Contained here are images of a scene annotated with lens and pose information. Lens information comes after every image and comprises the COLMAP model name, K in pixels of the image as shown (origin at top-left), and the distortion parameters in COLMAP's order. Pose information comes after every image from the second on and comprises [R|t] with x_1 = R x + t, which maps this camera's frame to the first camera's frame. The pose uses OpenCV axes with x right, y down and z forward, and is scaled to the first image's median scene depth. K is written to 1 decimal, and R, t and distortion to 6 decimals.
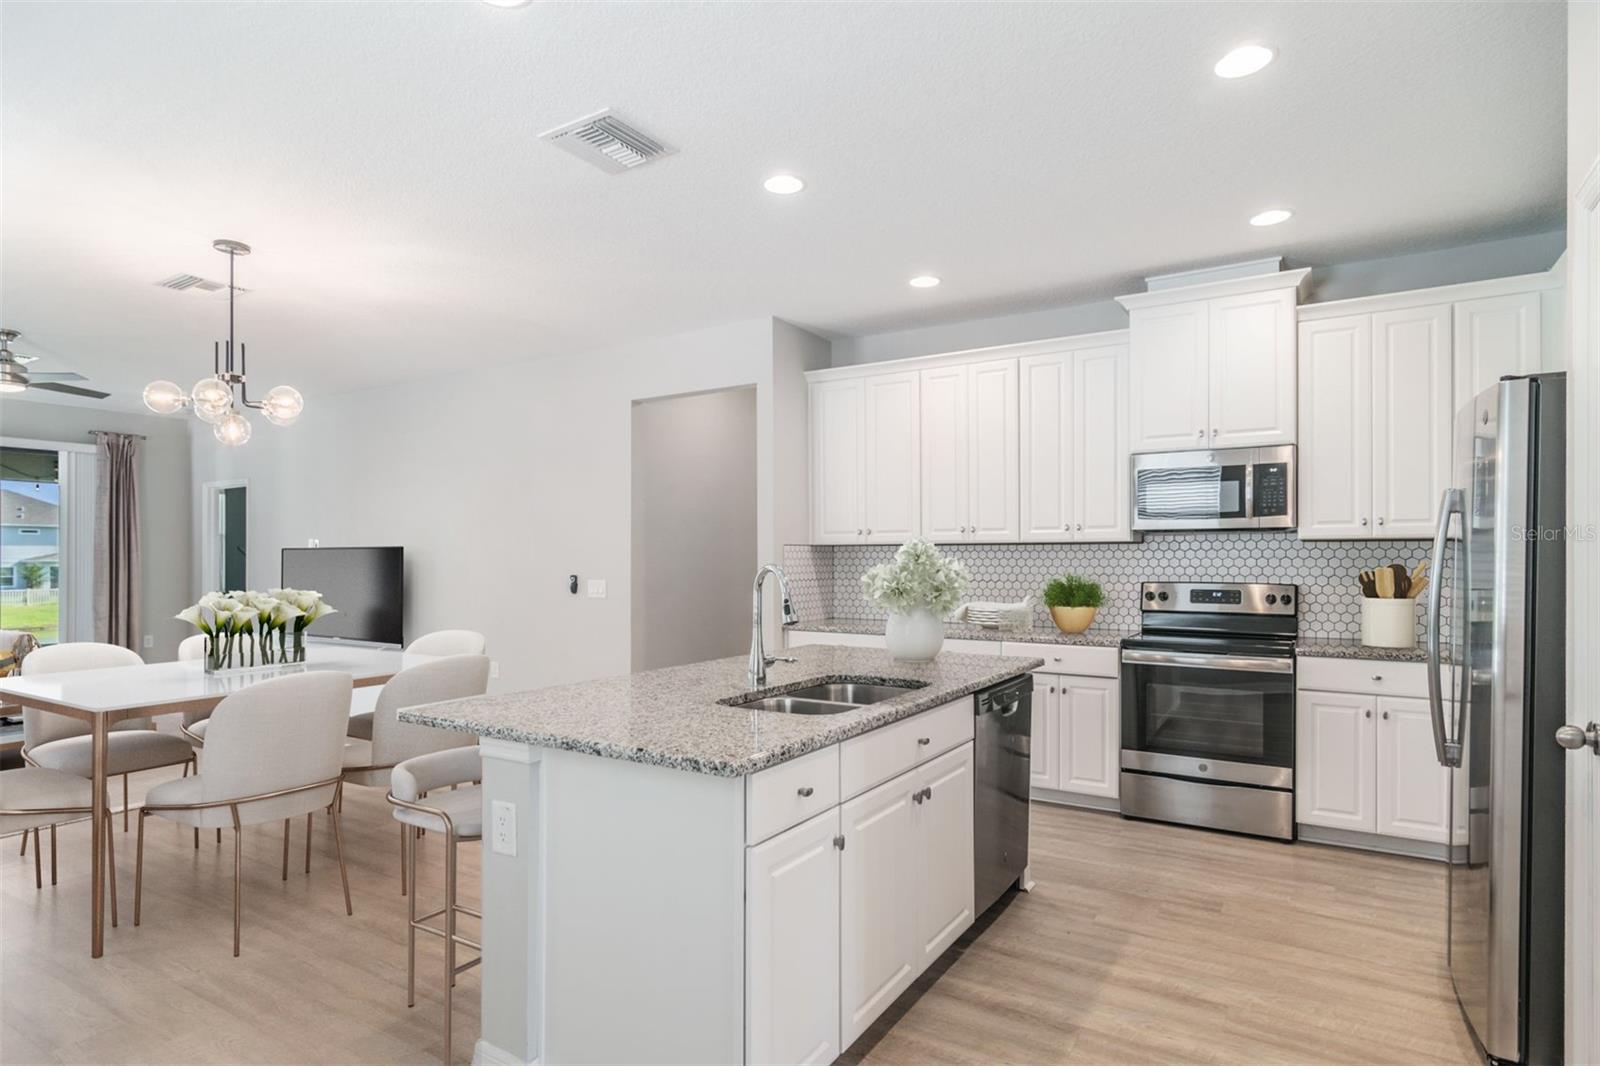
lens RADIAL K [[852.9, 0, 797.8], [0, 852.9, 566.3], [0, 0, 1]] dist [0.002305, 0.000077]
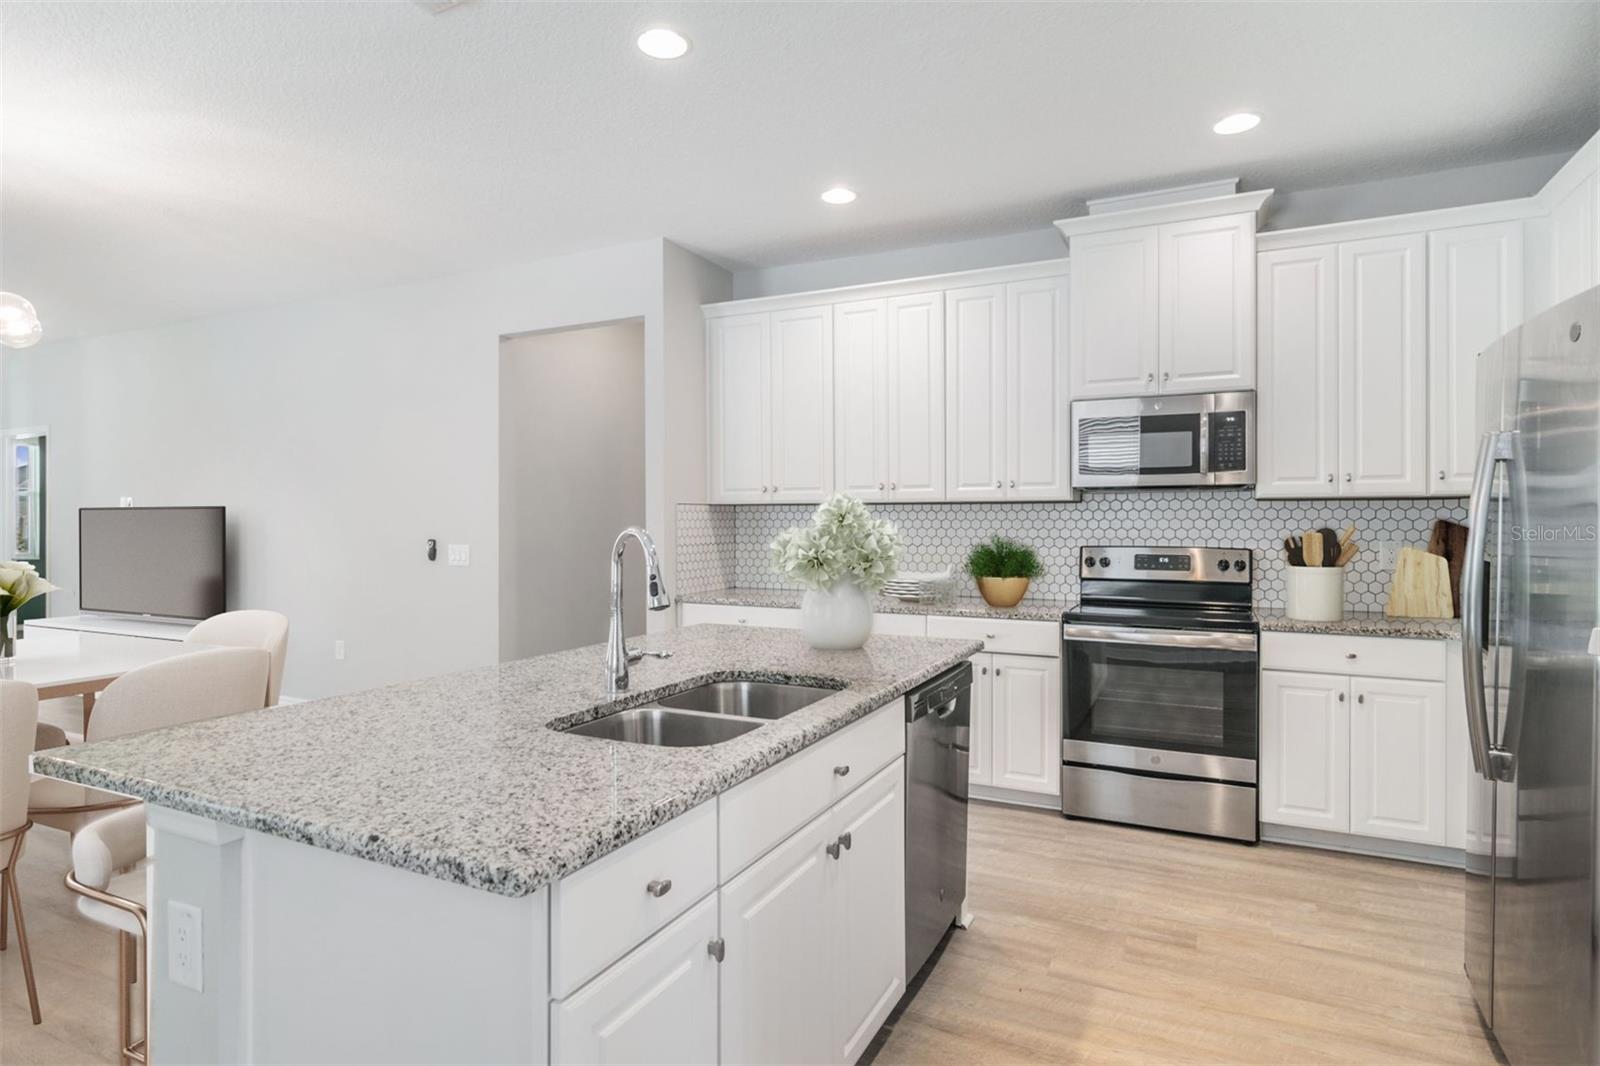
lens RADIAL K [[863.2, 0, 800.0], [0, 863.2, 533.0], [0, 0, 1]] dist [-0.004108, -0.000501]
pose [[0.994383, -0.001072, 0.105838, 0.021910], [0.000488, 0.999985, 0.005541, -0.000481], [-0.105842, -0.005458, 0.994368, 0.171799]]
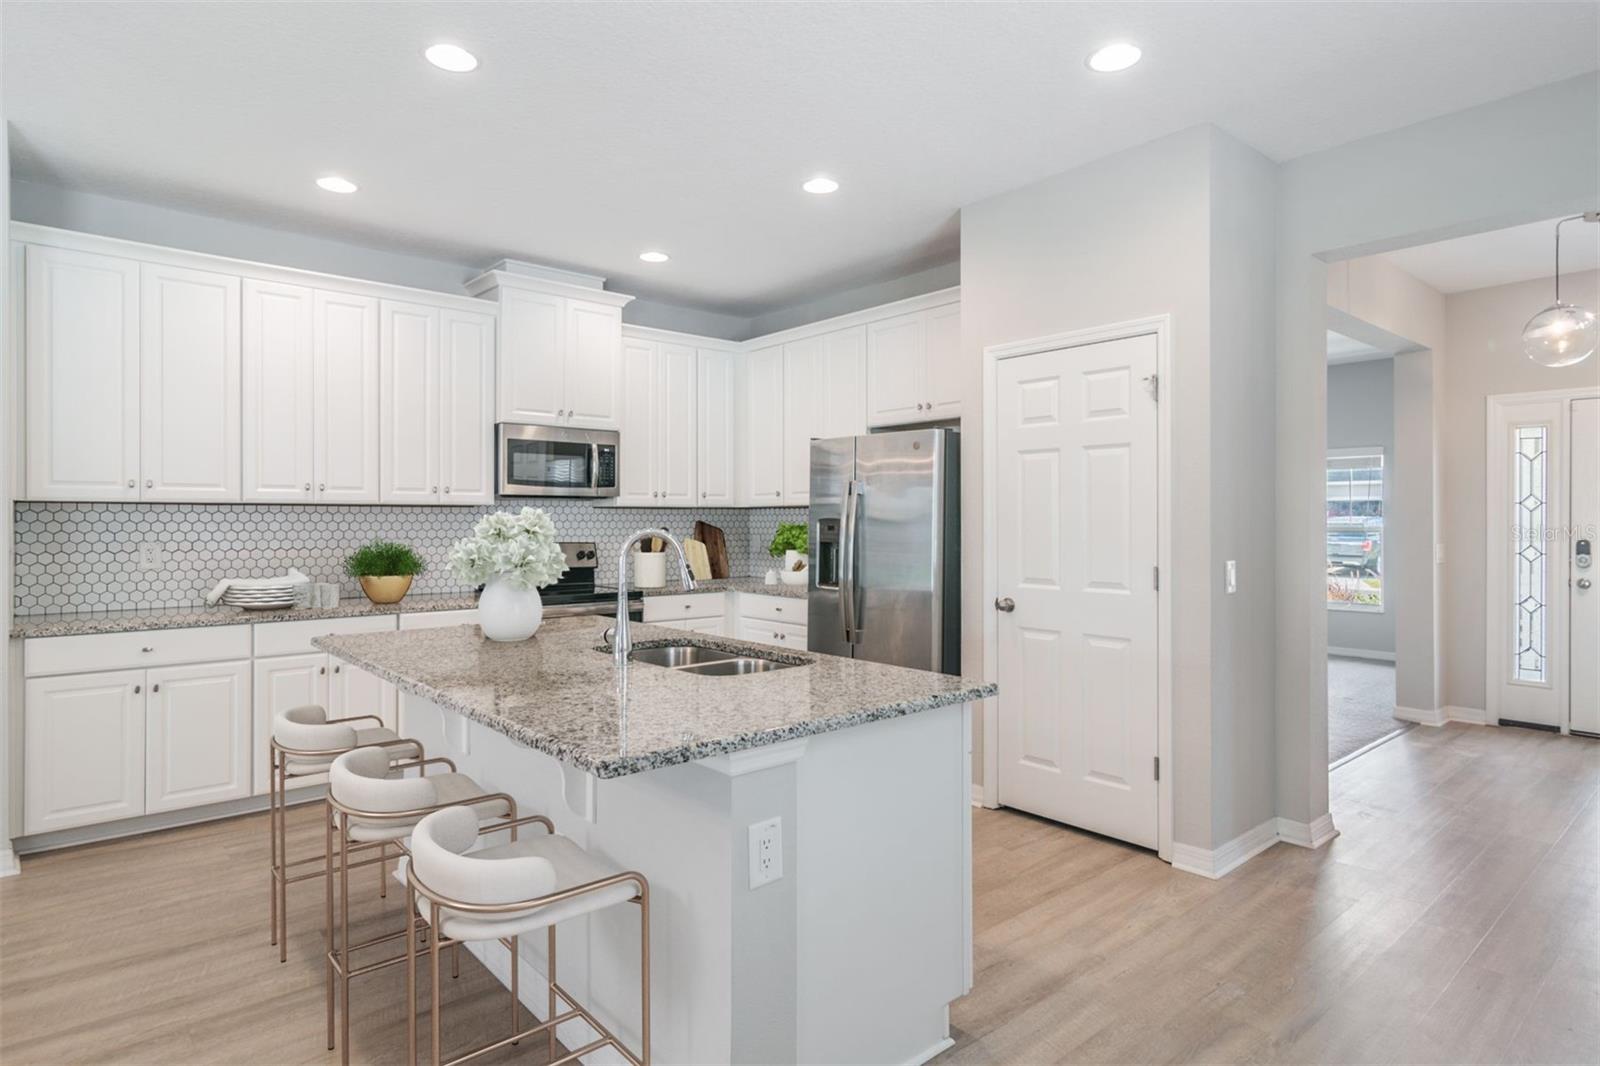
lens RADIAL K [[871.6, 0, 801.9], [0, 871.6, 517.6], [0, 0, 1]] dist [-0.000302, -0.000164]
pose [[0.289944, 0.004525, 0.957033, -0.600393], [0.009441, 0.999927, -0.007588, -0.002872], [-0.956997, 0.011236, 0.289880, 0.387098]]
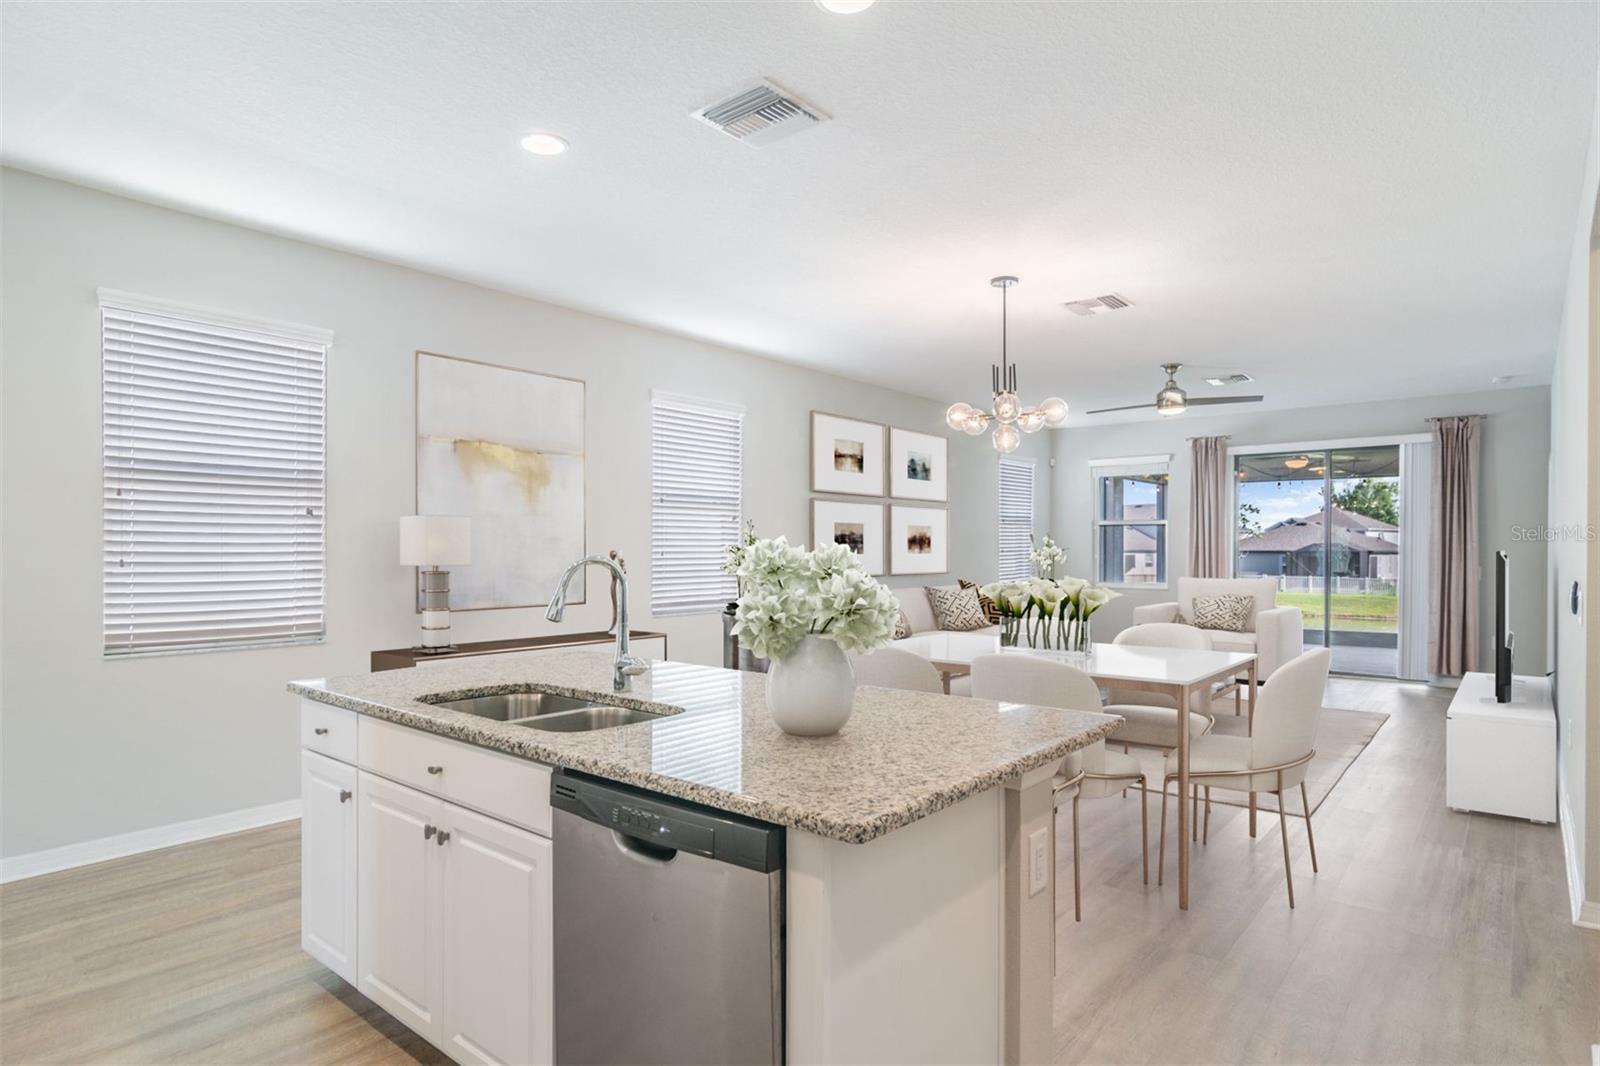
lens RADIAL K [[878.7, 0, 799.3], [0, 878.7, 555.7], [0, 0, 1]] dist [0.000186, 0.000064]
pose [[-0.134345, 0.007220, -0.990908, 0.591982], [-0.008252, 0.999931, 0.008405, -0.008861], [0.990900, 0.009306, -0.134276, 0.914184]]
